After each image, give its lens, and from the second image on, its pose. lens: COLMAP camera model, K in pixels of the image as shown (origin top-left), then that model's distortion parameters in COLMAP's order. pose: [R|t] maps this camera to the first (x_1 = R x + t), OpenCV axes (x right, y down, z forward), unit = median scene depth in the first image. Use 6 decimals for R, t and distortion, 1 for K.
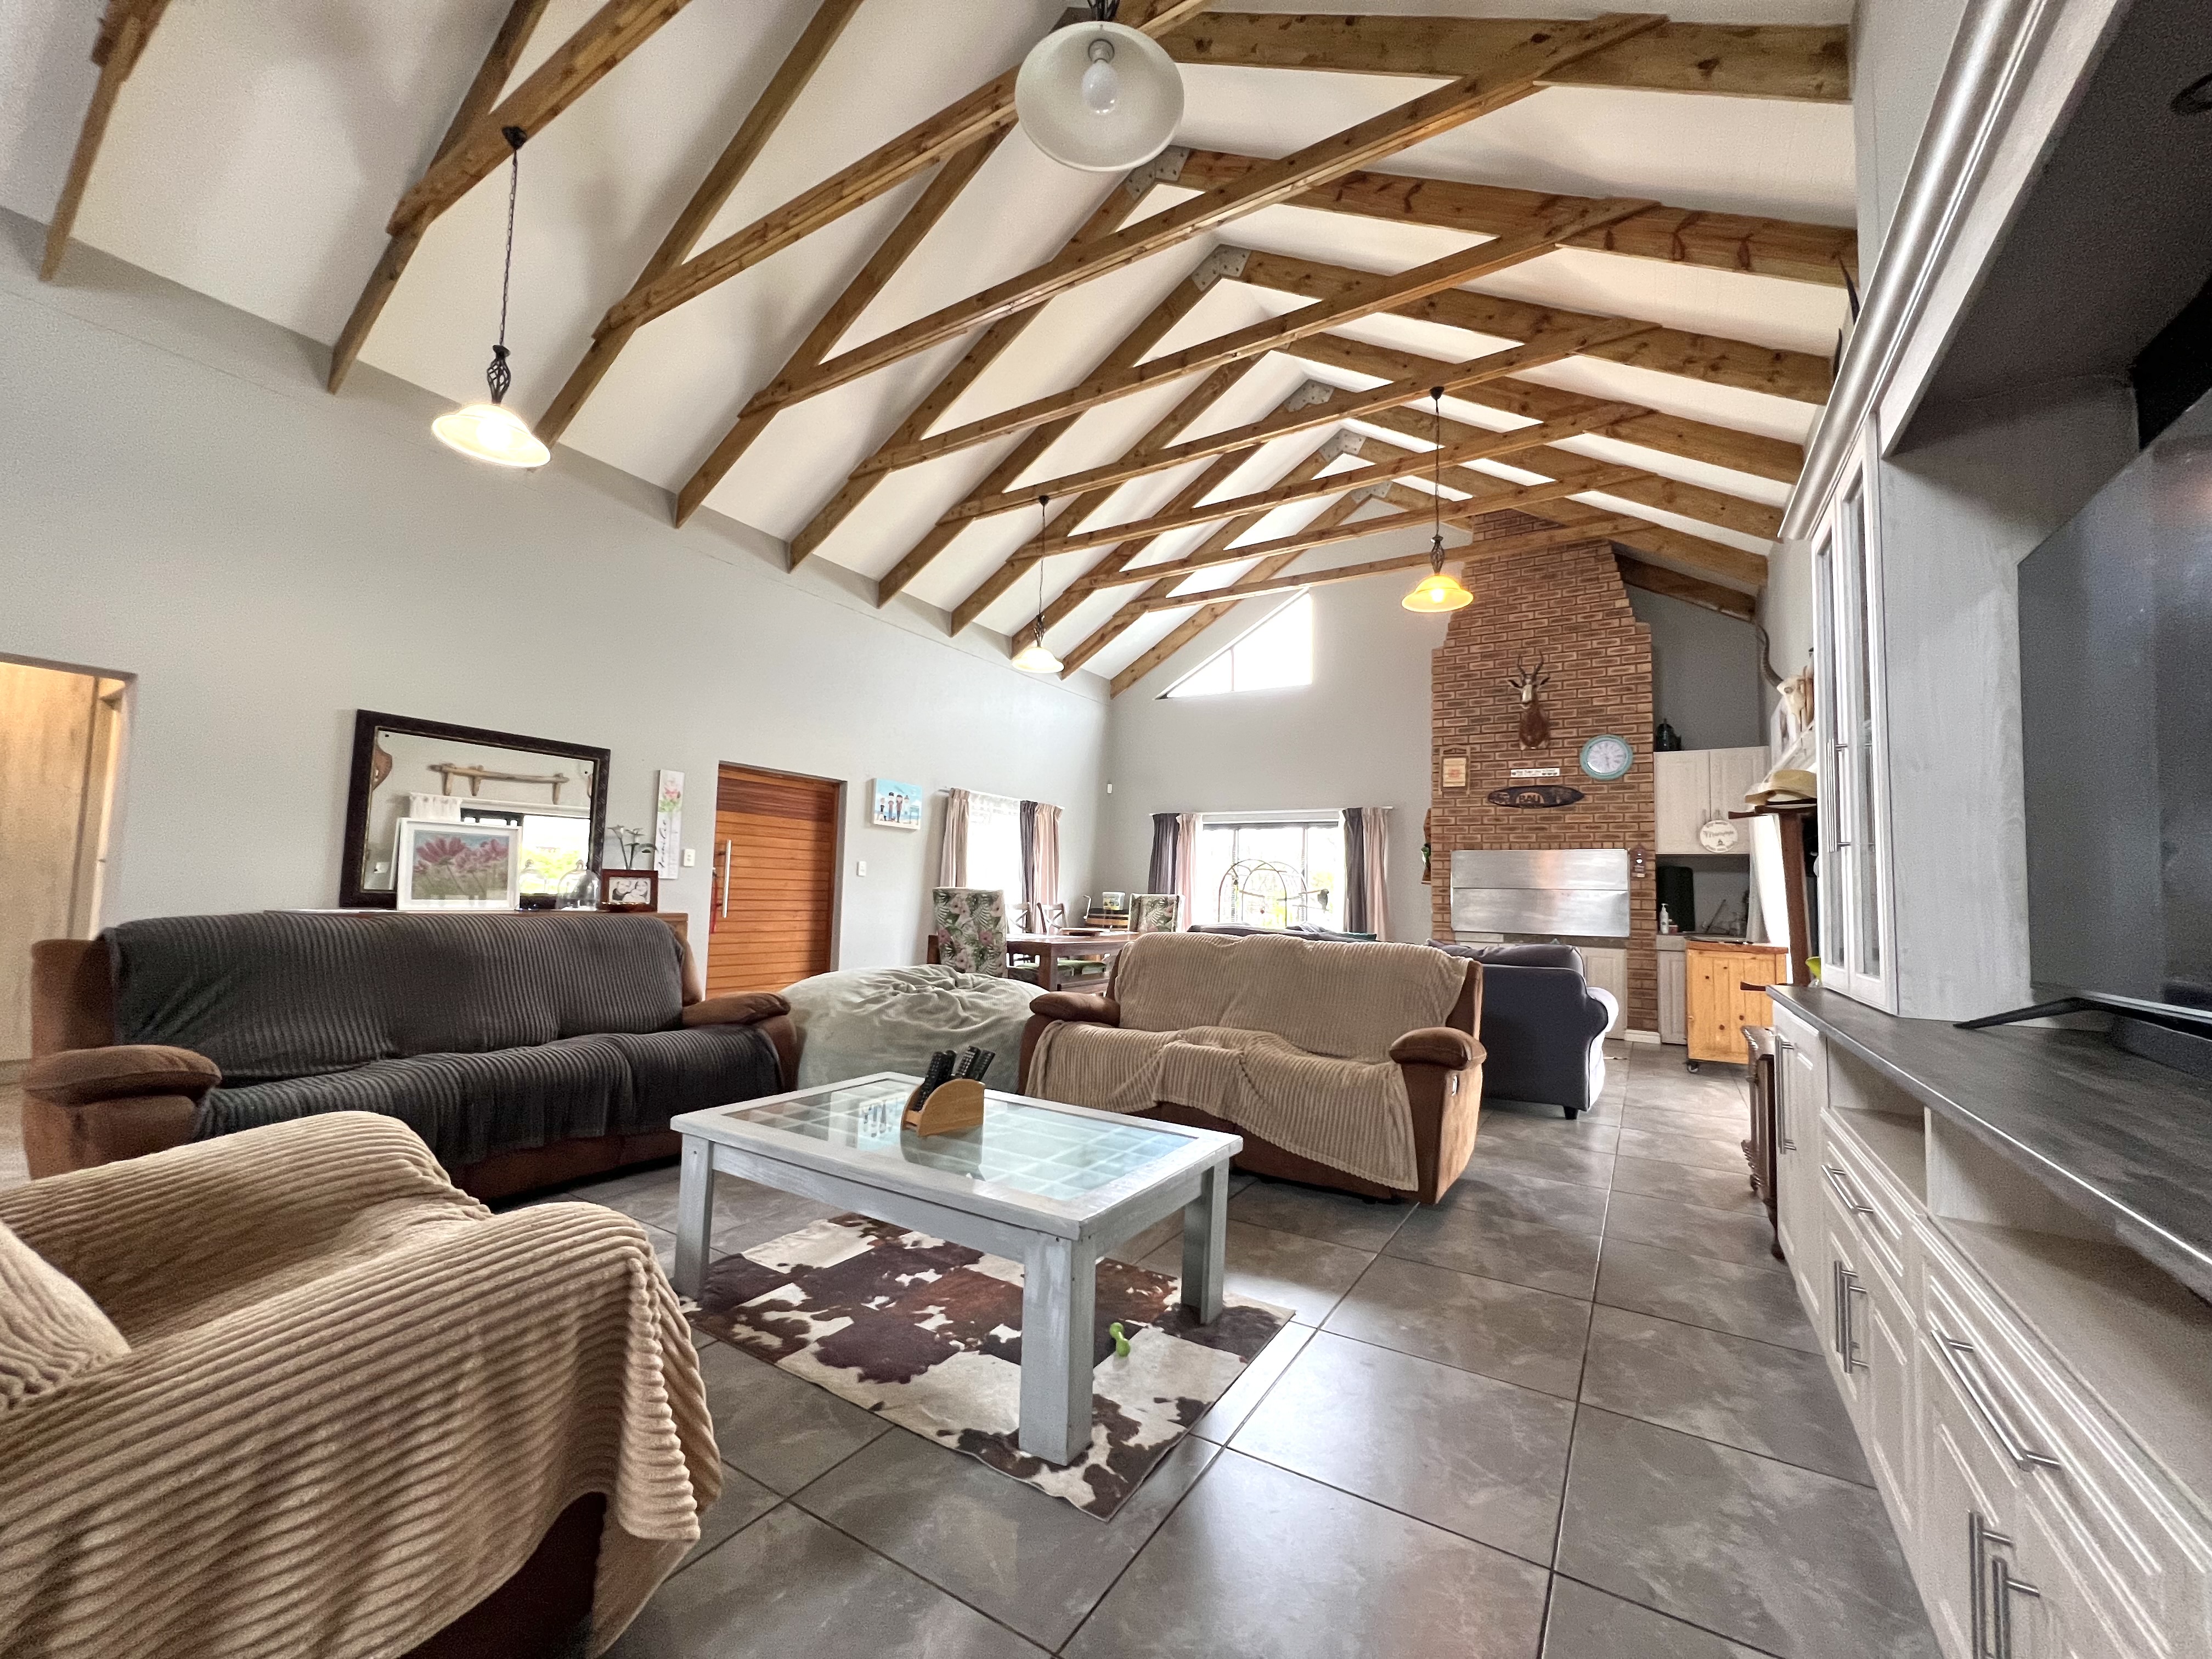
lens RADIAL K [[879.3, 0, 1101.2], [0, 879.3, 831.4], [0, 0, 1]] dist [-0.001546, -0.000041]
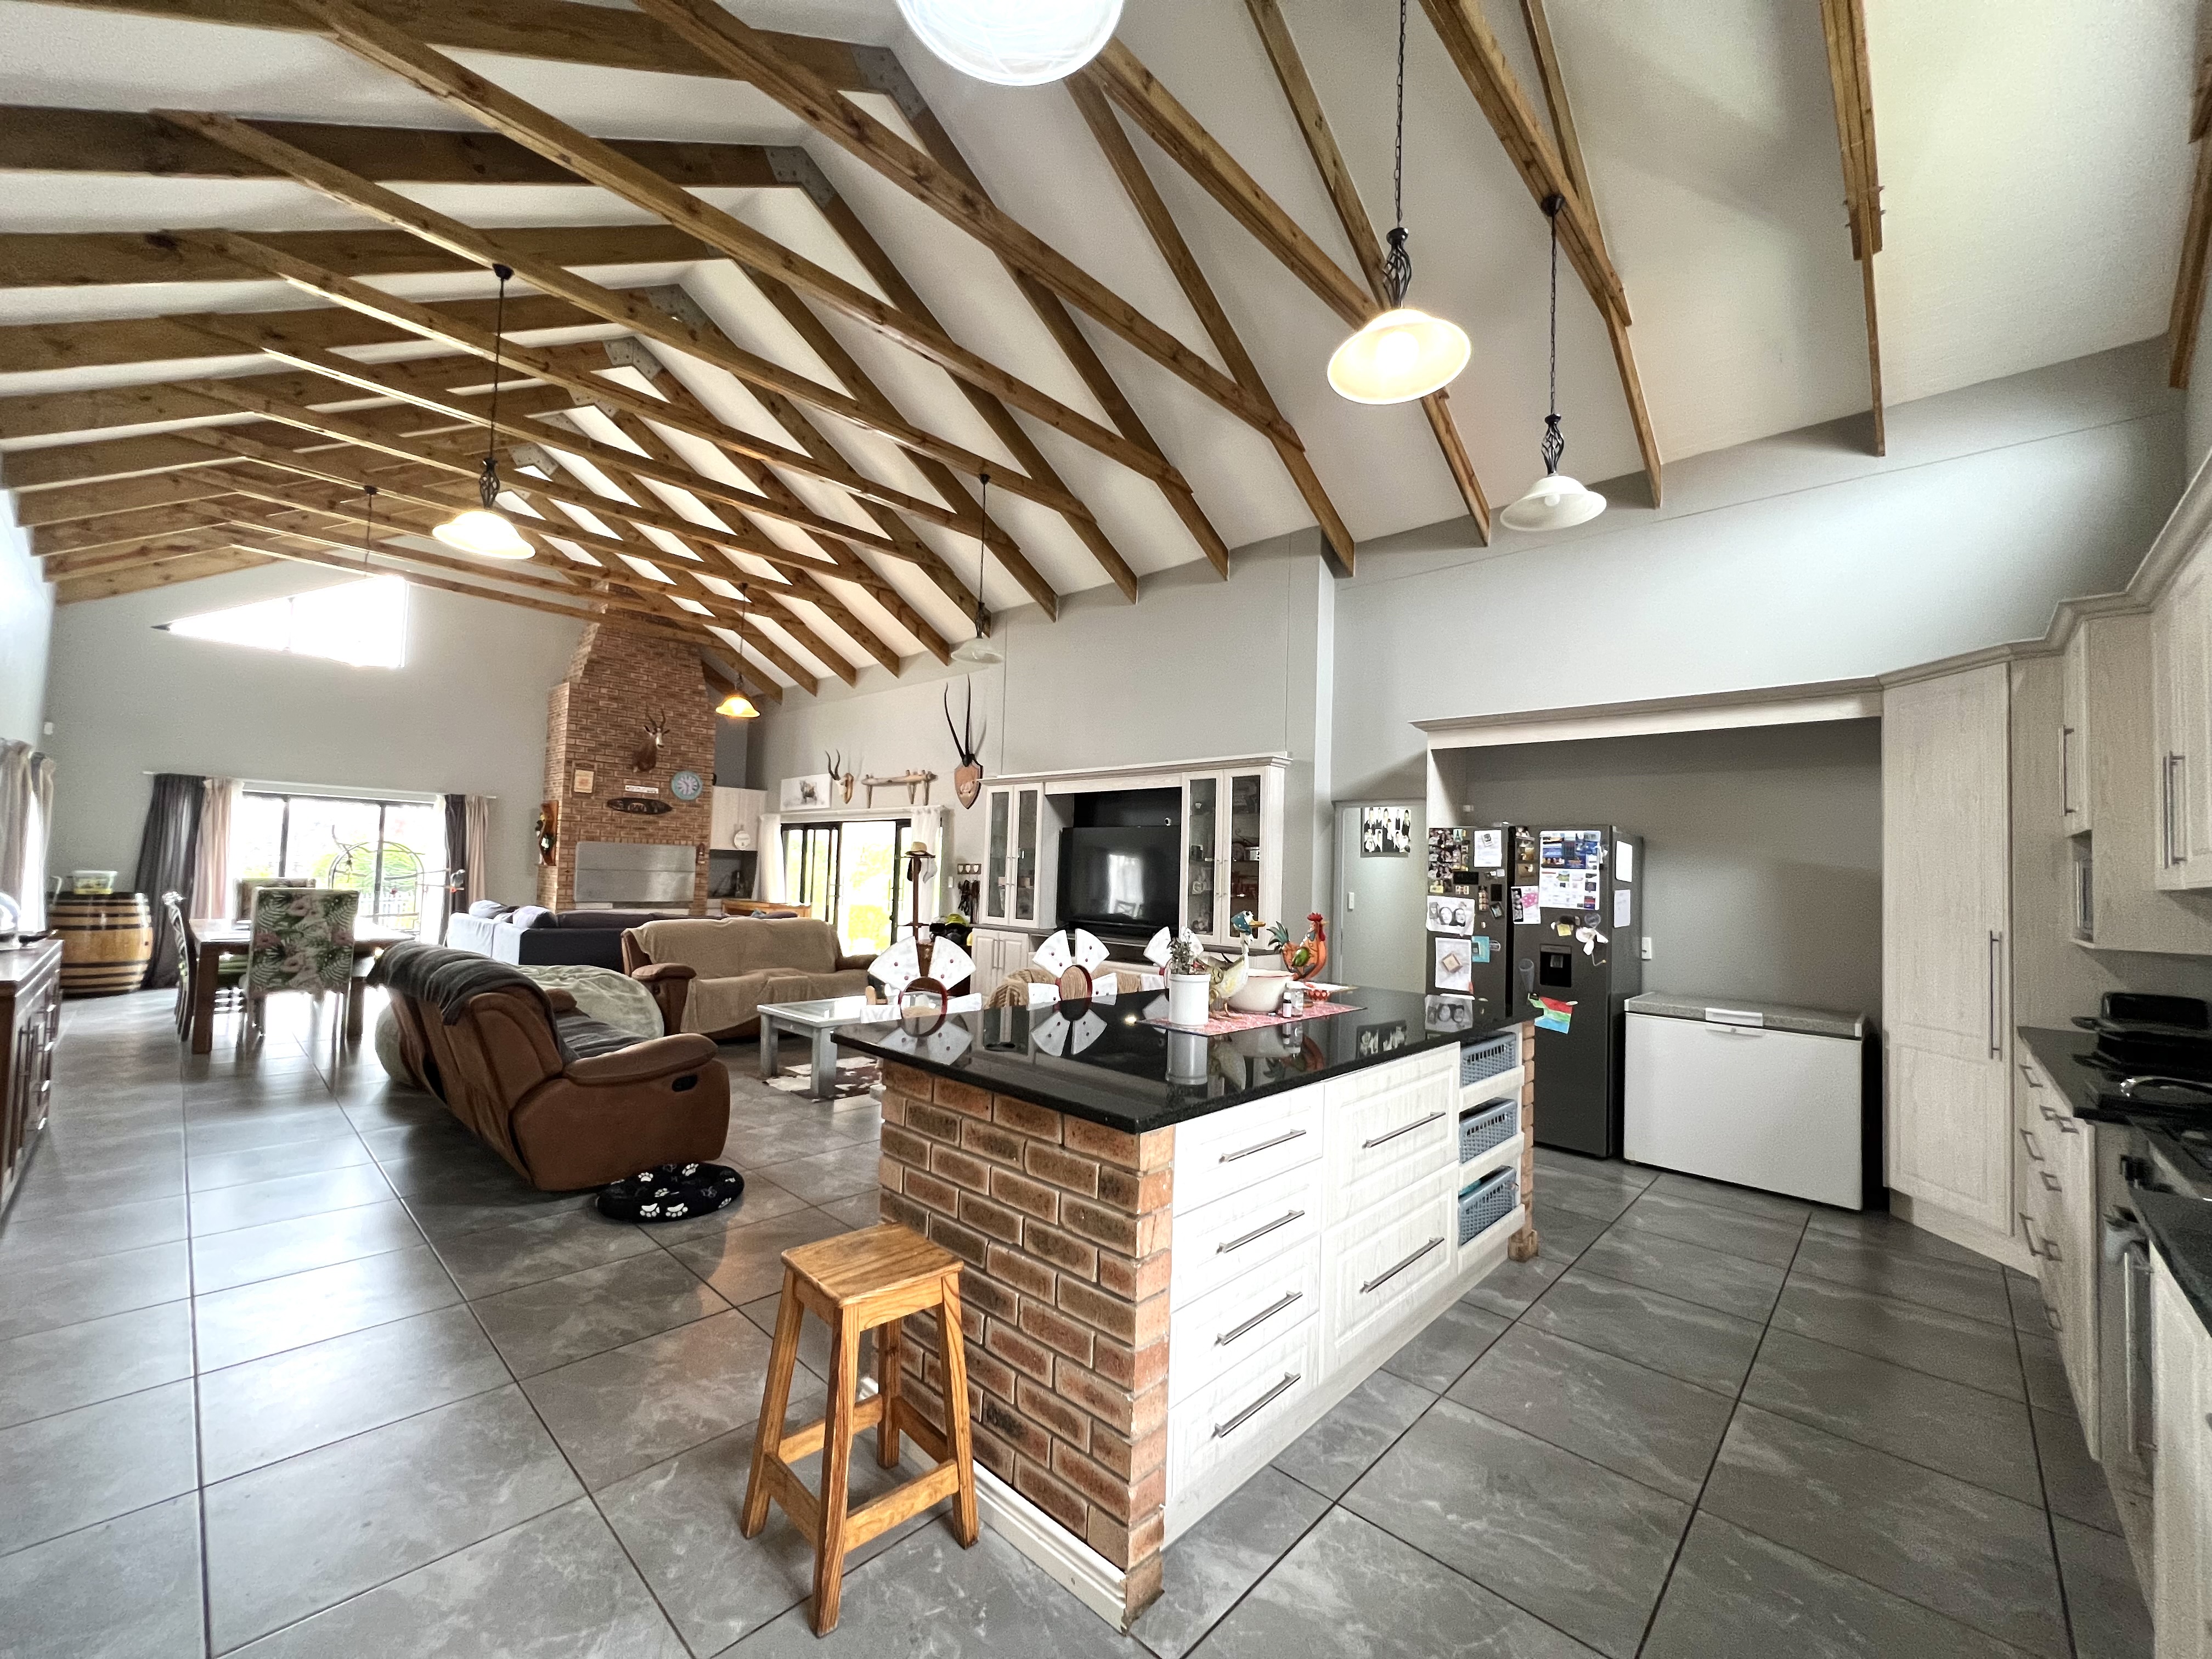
lens RADIAL K [[879.3, 0, 1101.2], [0, 879.3, 831.4], [0, 0, 1]] dist [-0.001546, -0.000041]
pose [[0.200019, 0.025262, 0.979466, -0.762727], [-0.097130, 0.995255, -0.005834, -0.063099], [-0.974966, -0.093969, 0.201524, -0.027836]]
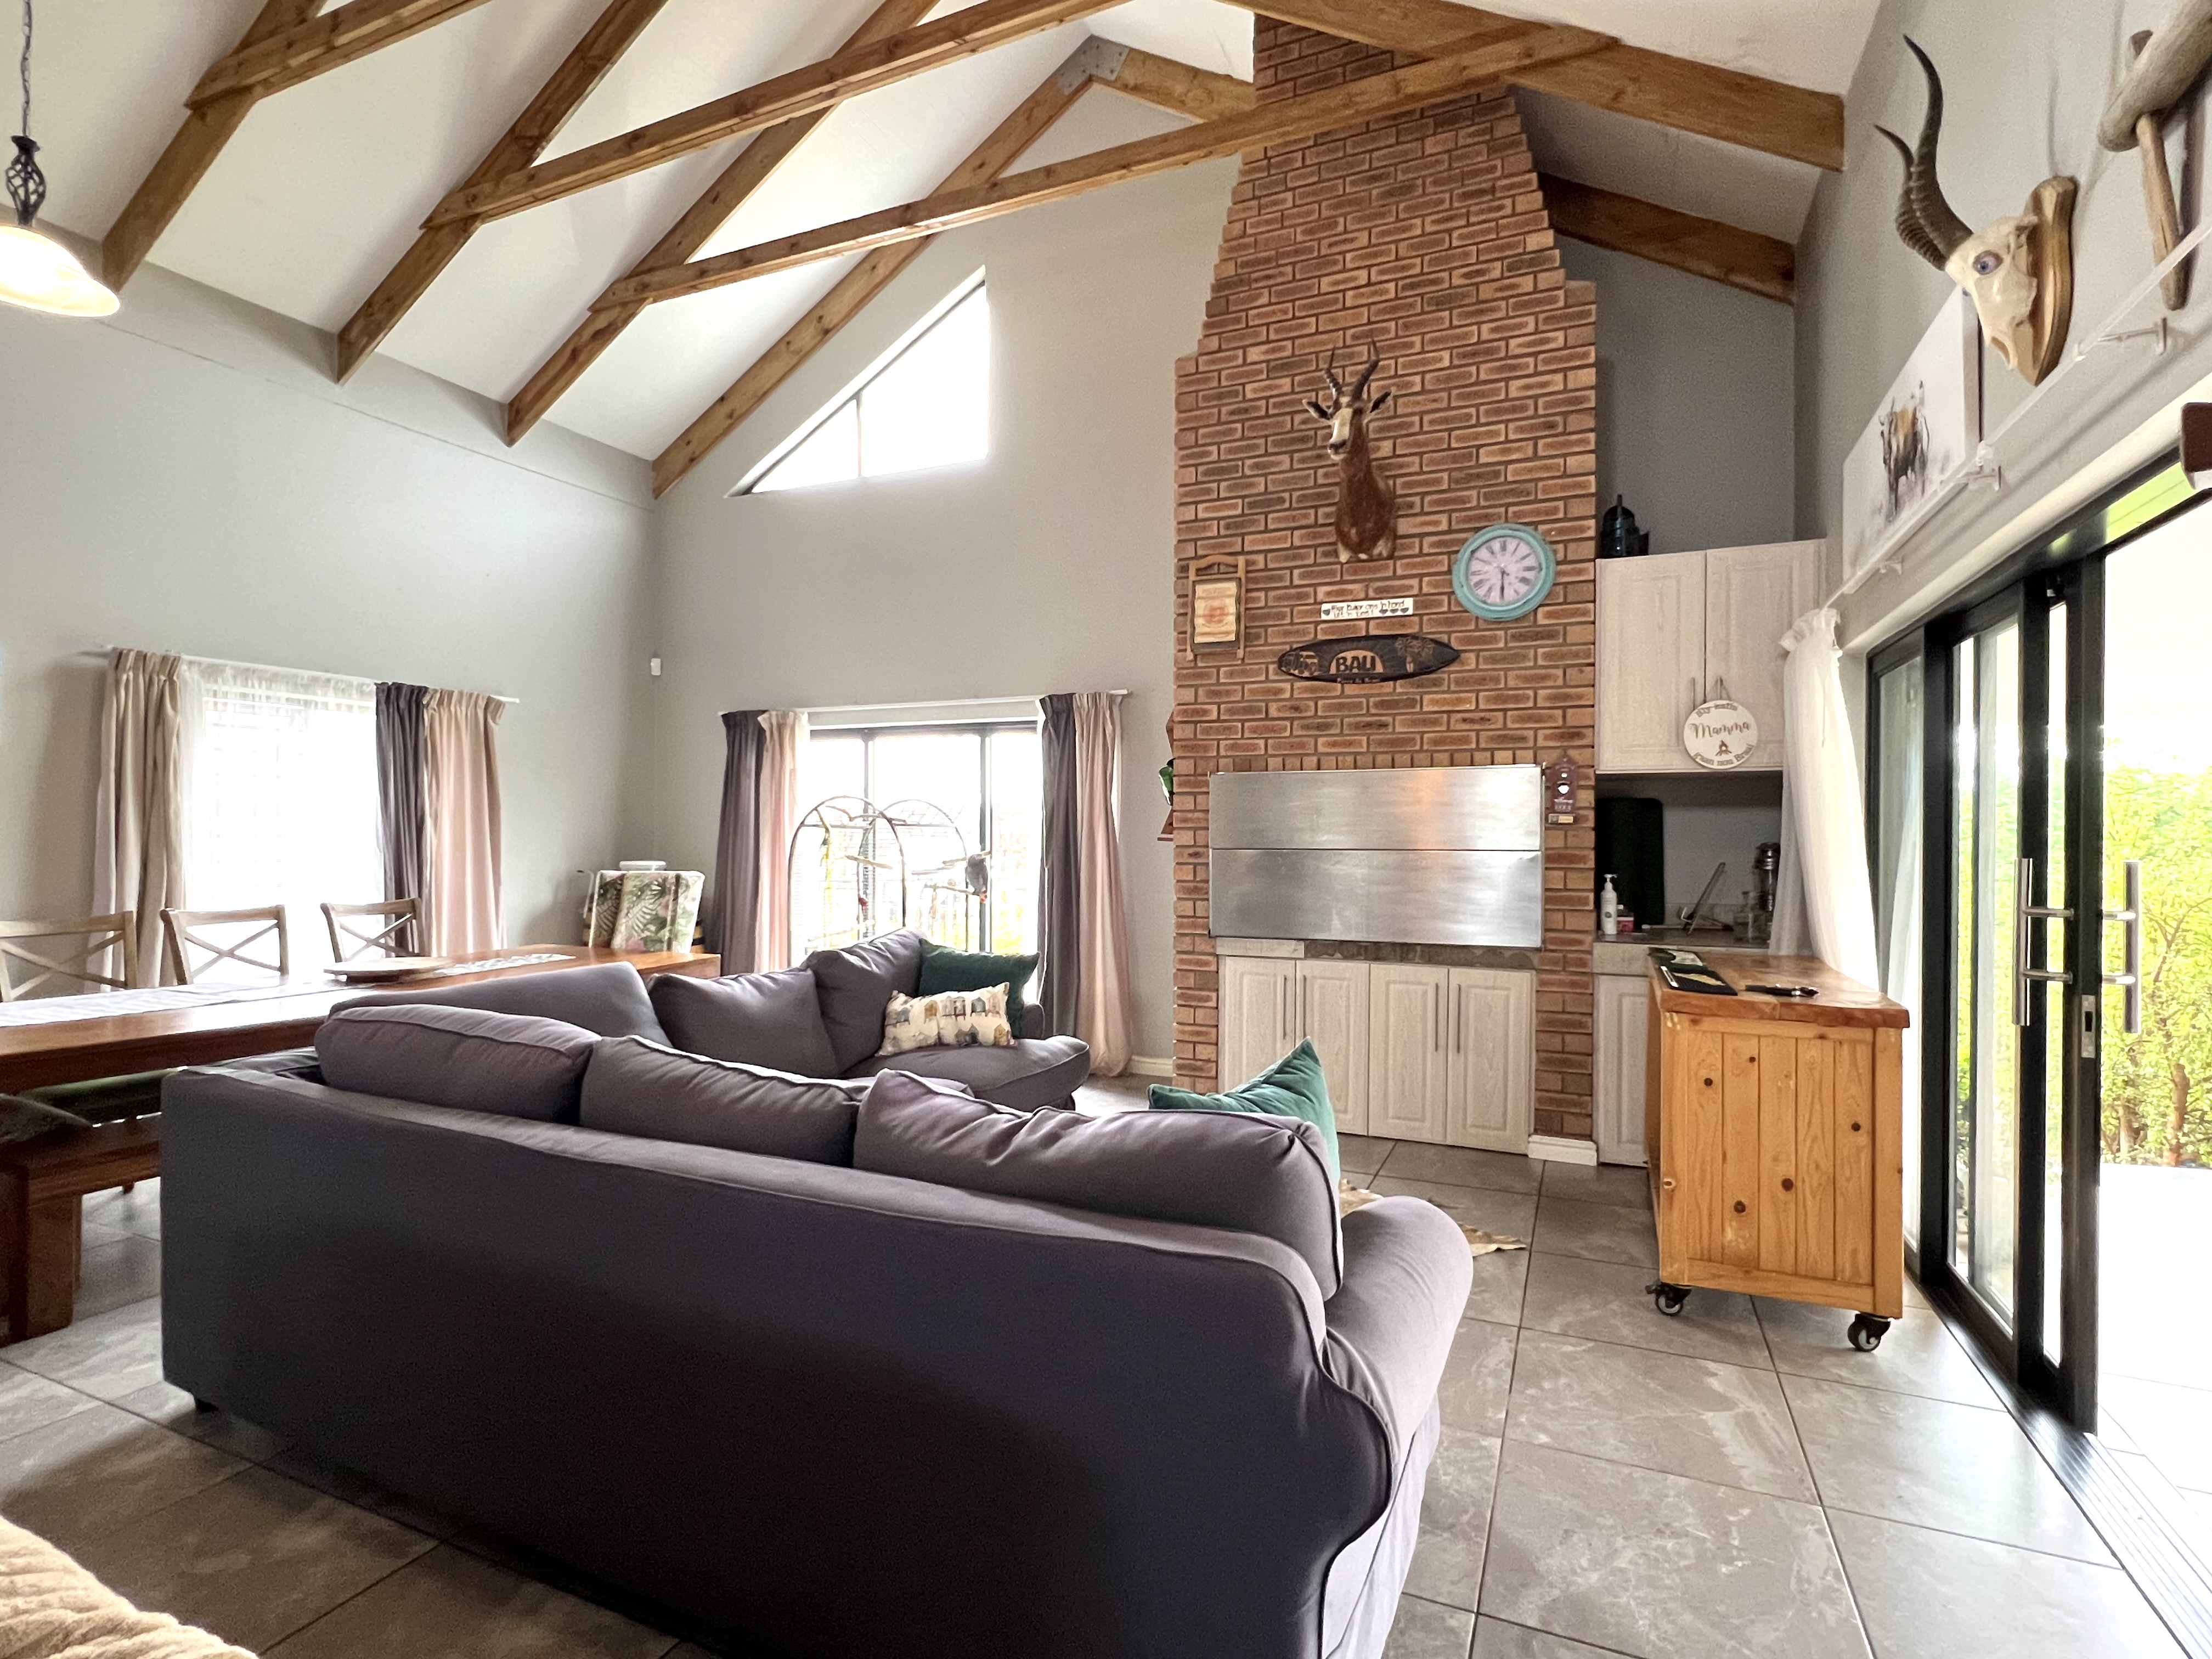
lens RADIAL K [[1089.9, 0, 1096.4], [0, 1089.9, 832.8], [0, 0, 1]] dist [-0.000929, 0.000808]
pose [[0.991093, -0.022602, 0.131242, 0.265929], [0.012945, 0.997176, 0.073972, 0.009812], [-0.132544, -0.071614, 0.988587, 0.420174]]
